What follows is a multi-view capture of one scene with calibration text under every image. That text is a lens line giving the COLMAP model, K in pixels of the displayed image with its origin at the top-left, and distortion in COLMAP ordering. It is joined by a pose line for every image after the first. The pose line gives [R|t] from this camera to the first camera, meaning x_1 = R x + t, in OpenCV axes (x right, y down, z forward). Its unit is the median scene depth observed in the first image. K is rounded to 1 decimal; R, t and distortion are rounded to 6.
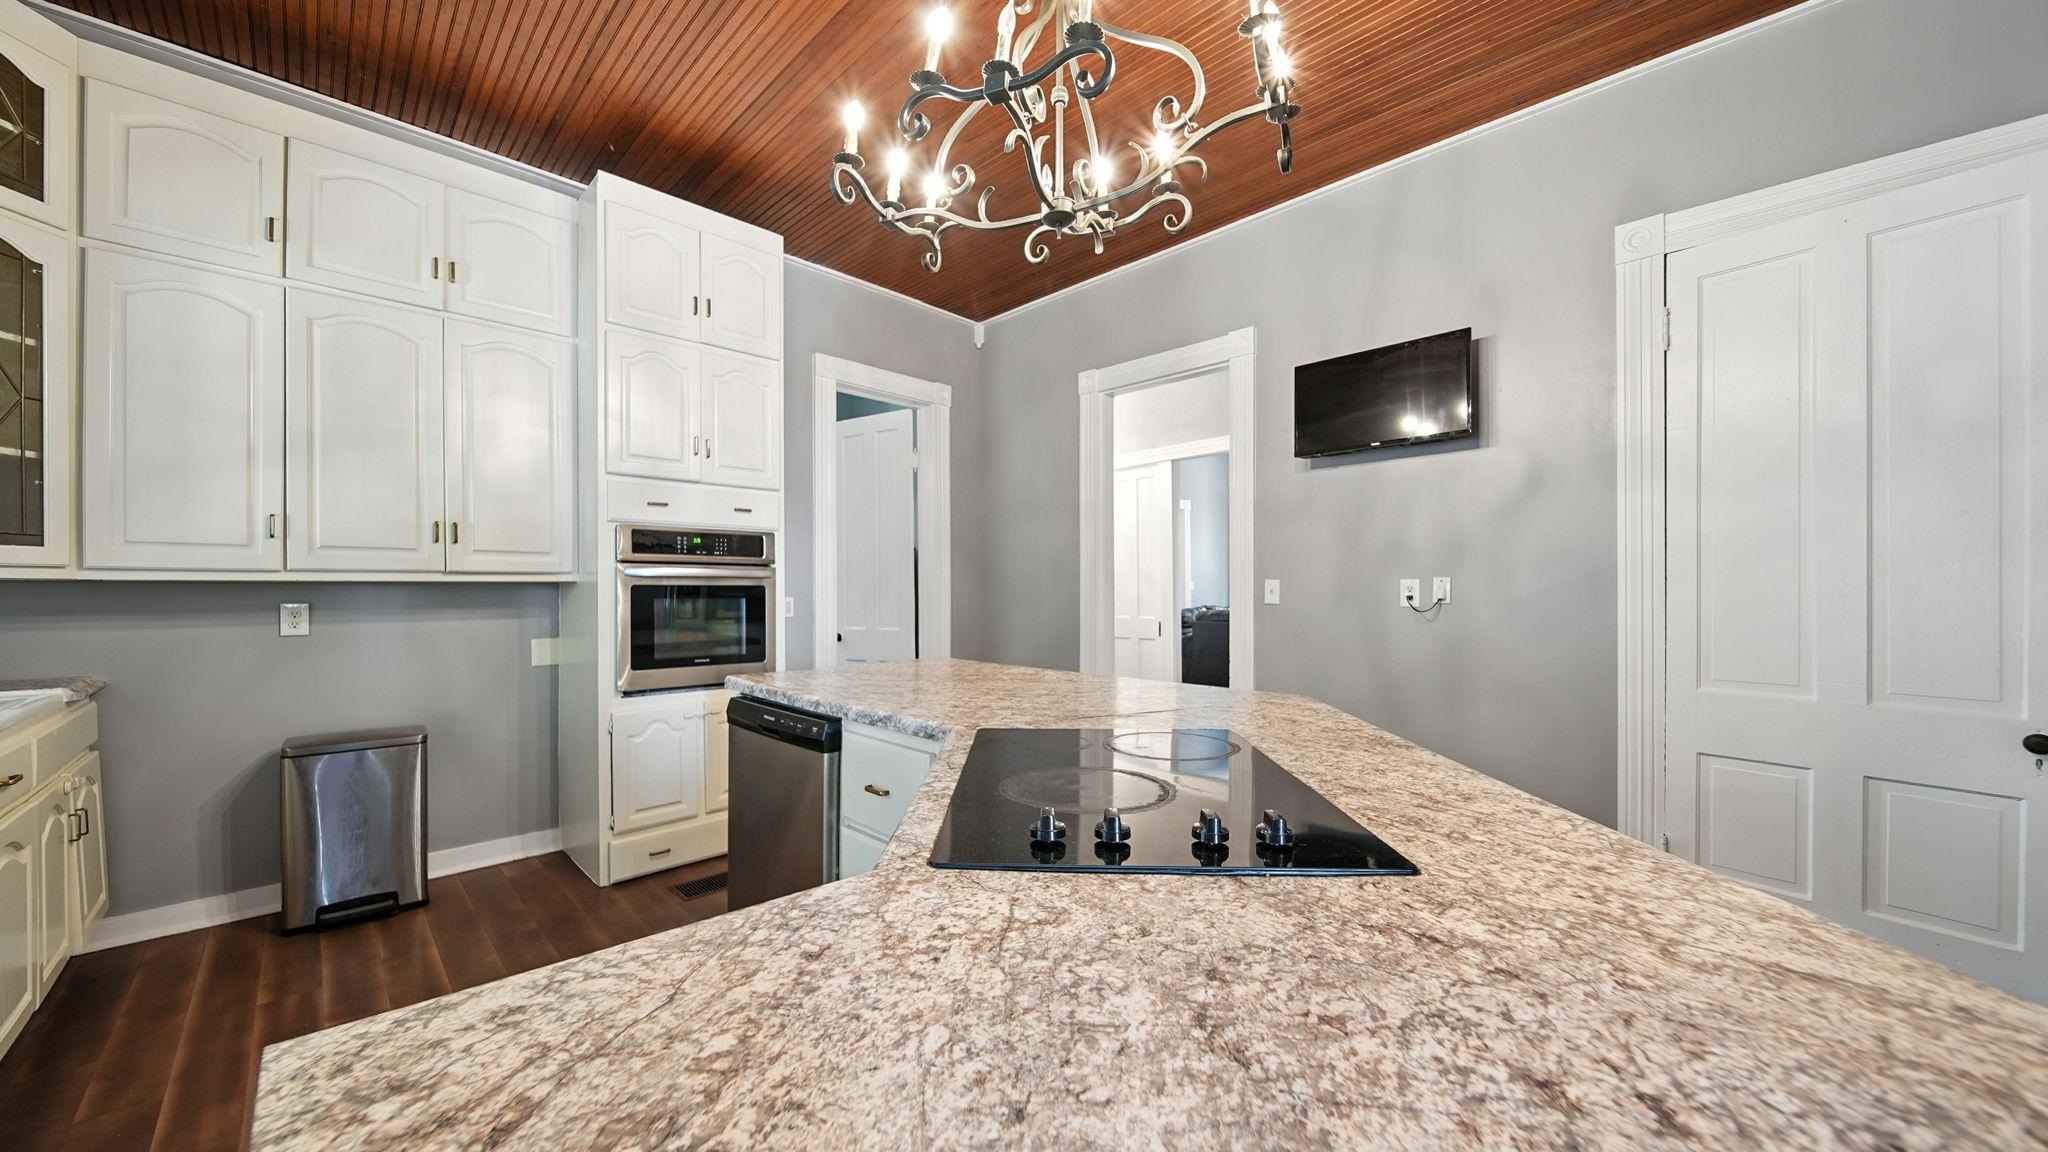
lens RADIAL K [[739.7, 0, 1022.0], [0, 739.7, 585.0], [0, 0, 1]] dist [-0.003462, -0.001250]
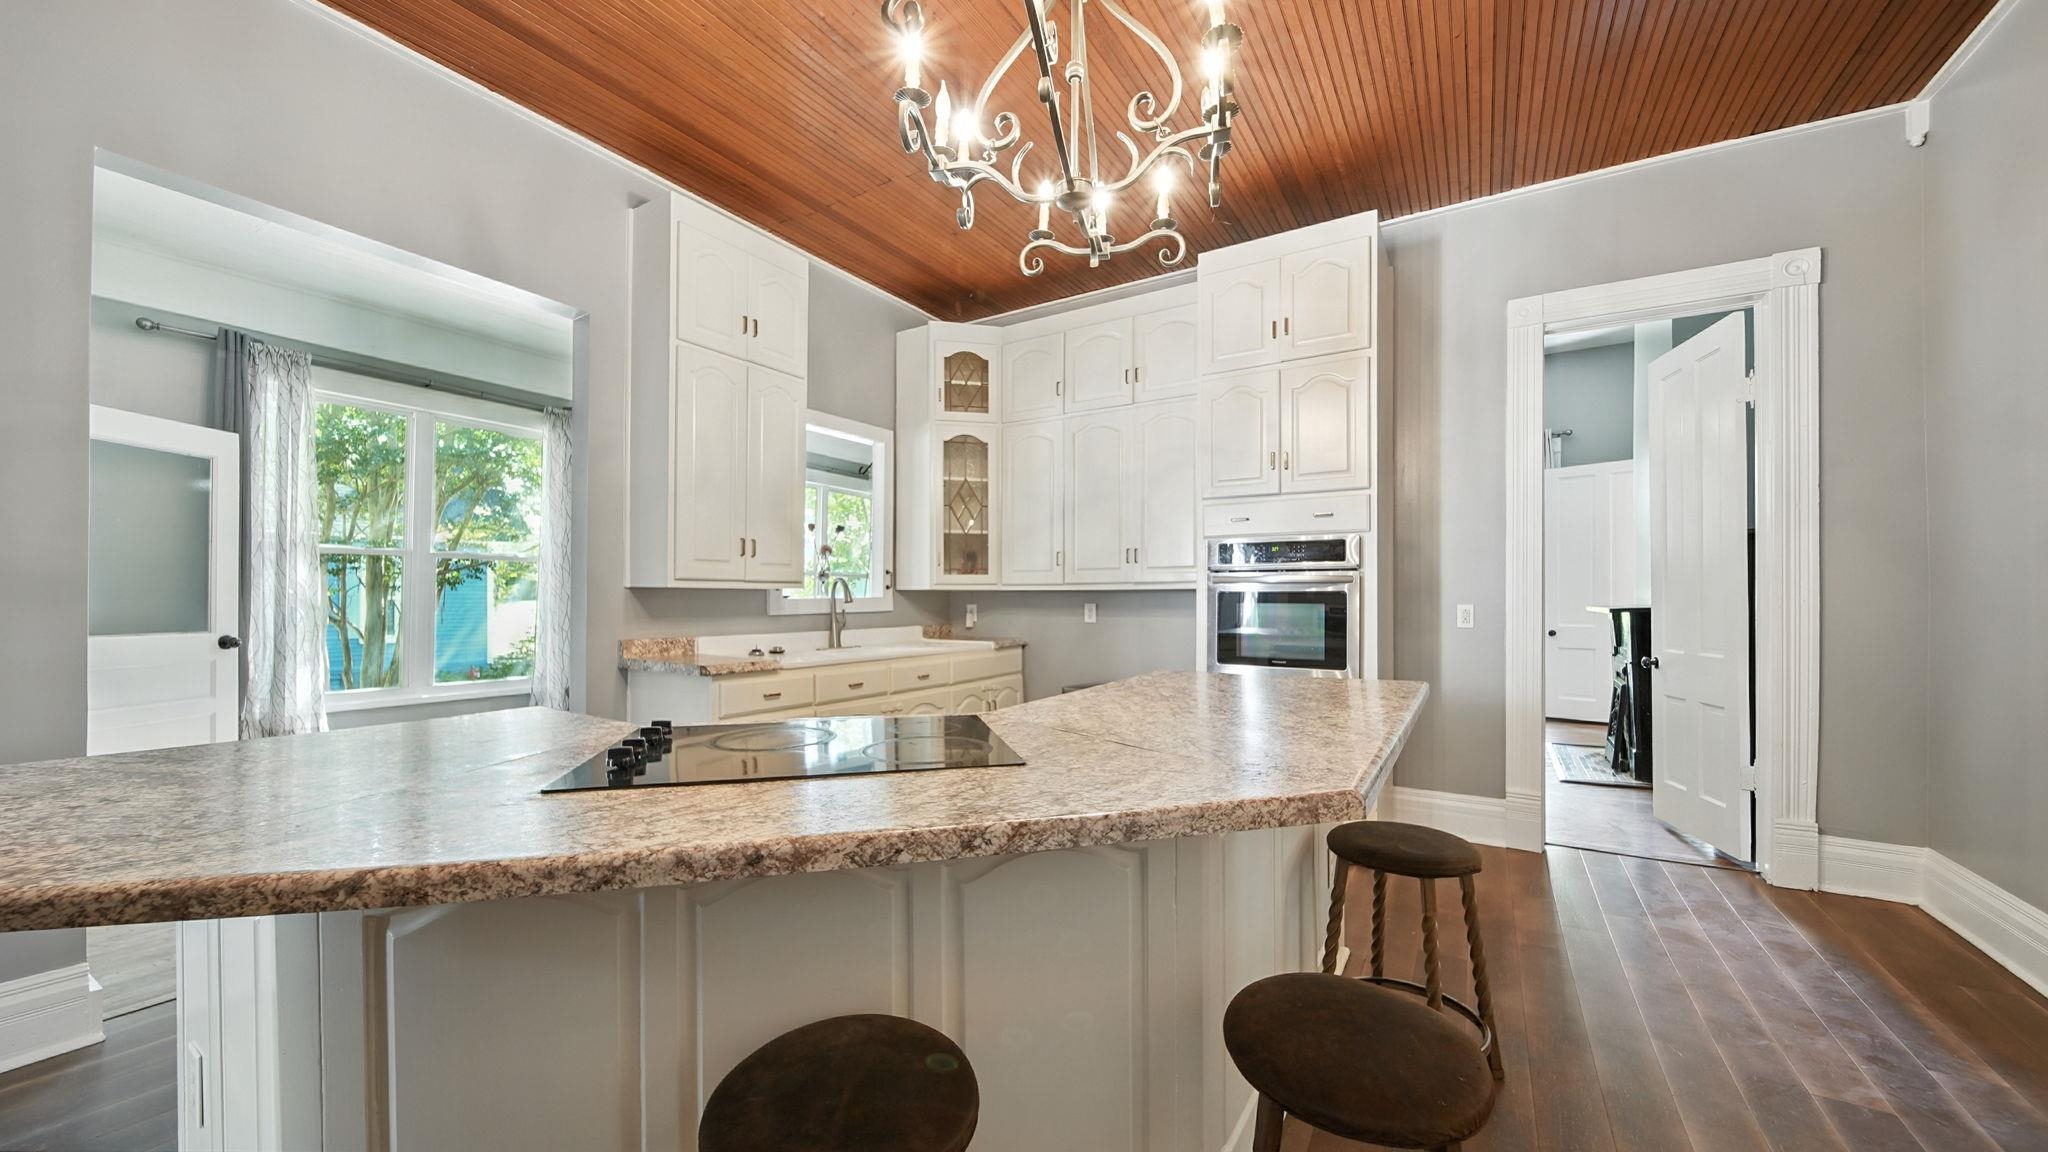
lens RADIAL K [[739.7, 0, 1010.4], [0, 739.7, 589.5], [0, 0, 1]] dist [-0.003462, -0.001250]
pose [[0.210875, -0.005024, -0.977500, 0.511726], [0.002651, 0.999986, -0.004568, 0.000226], [0.977510, -0.001628, 0.210885, 0.398853]]
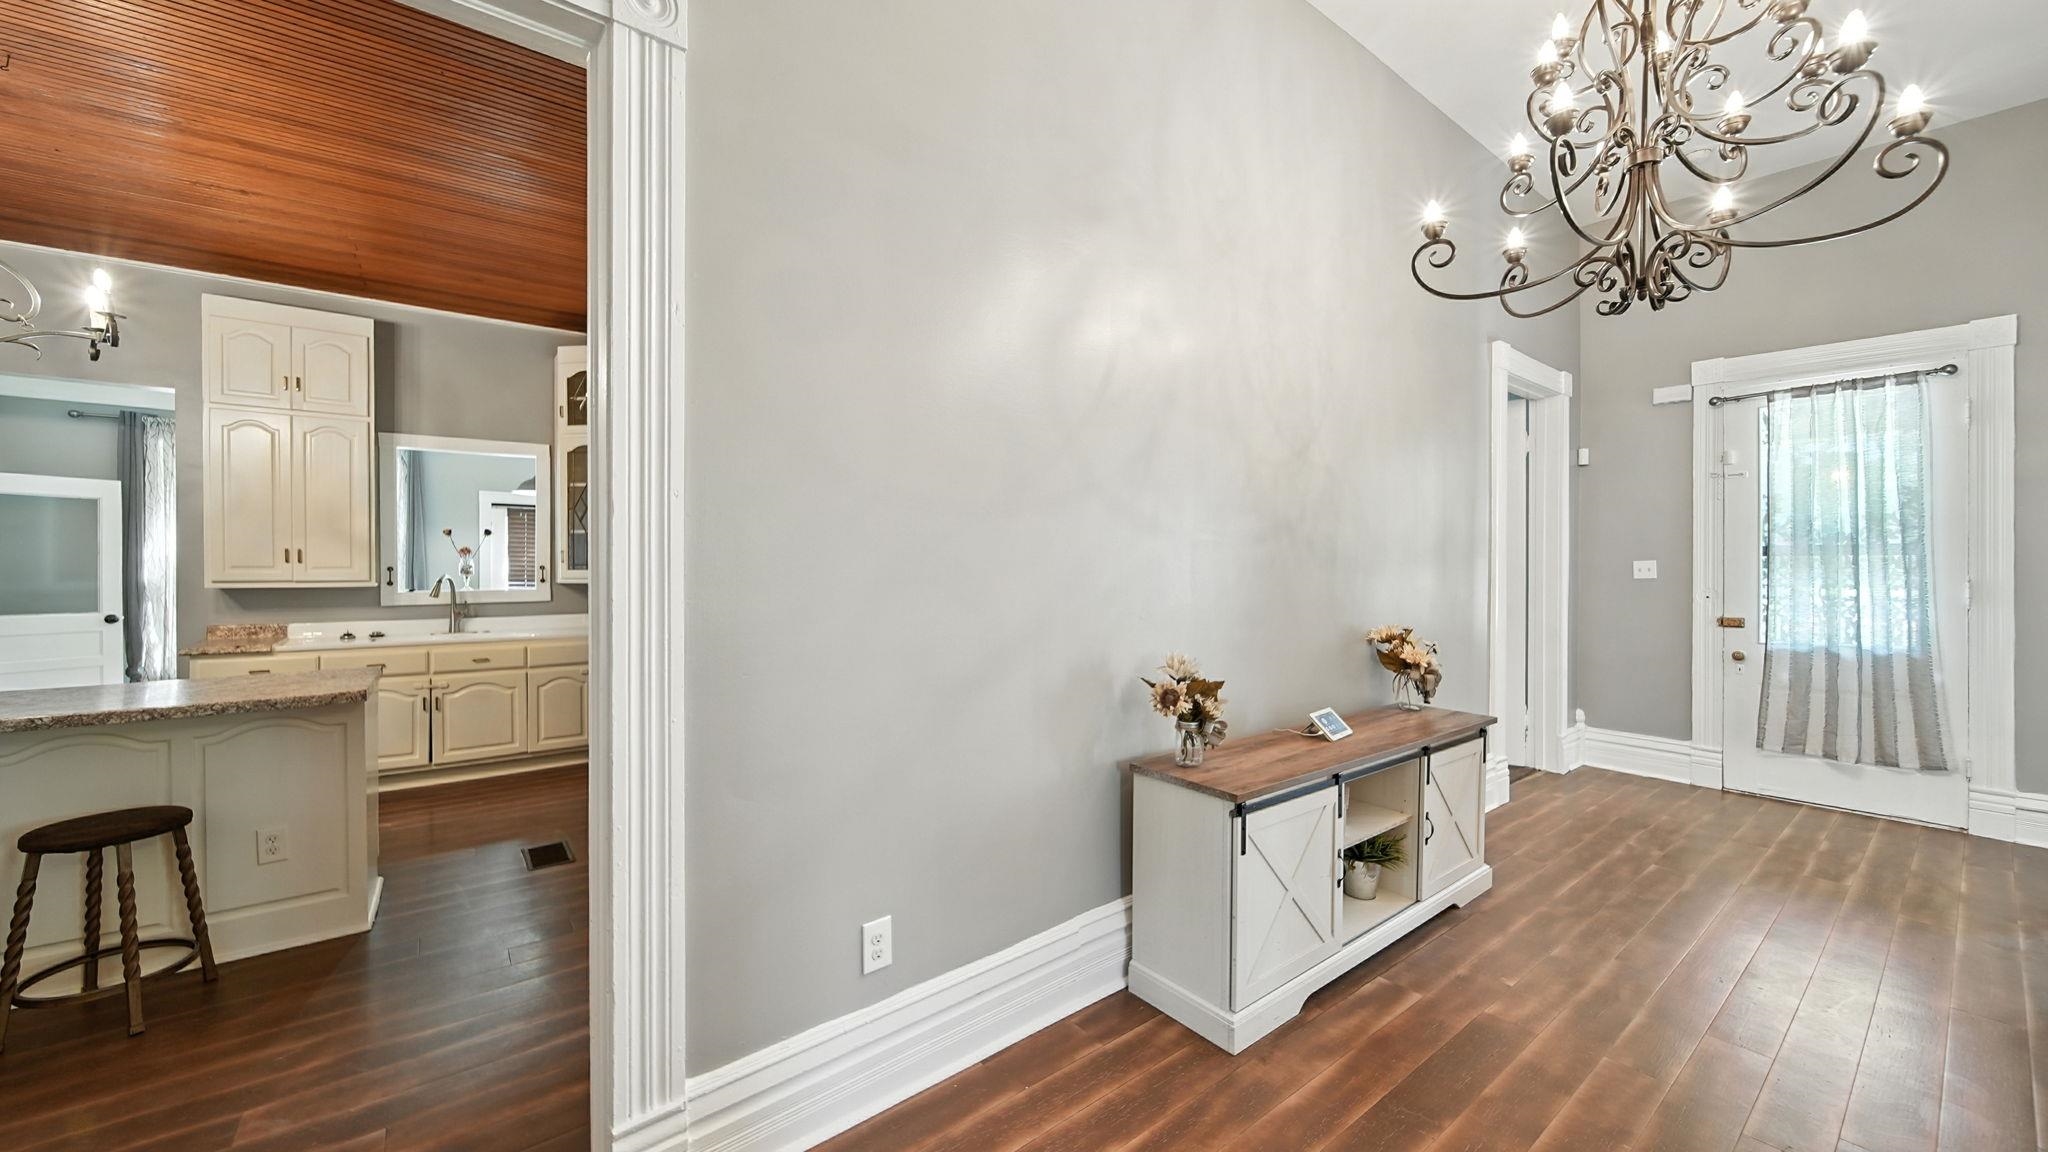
lens RADIAL K [[739.7, 0, 993.3], [0, 739.7, 574.6], [0, 0, 1]] dist [-0.003462, -0.001250]
pose [[-0.138213, 0.011955, -0.990330, 0.568848], [0.004413, 0.999925, 0.011455, -0.042102], [0.990393, -0.002787, -0.138255, 1.764324]]
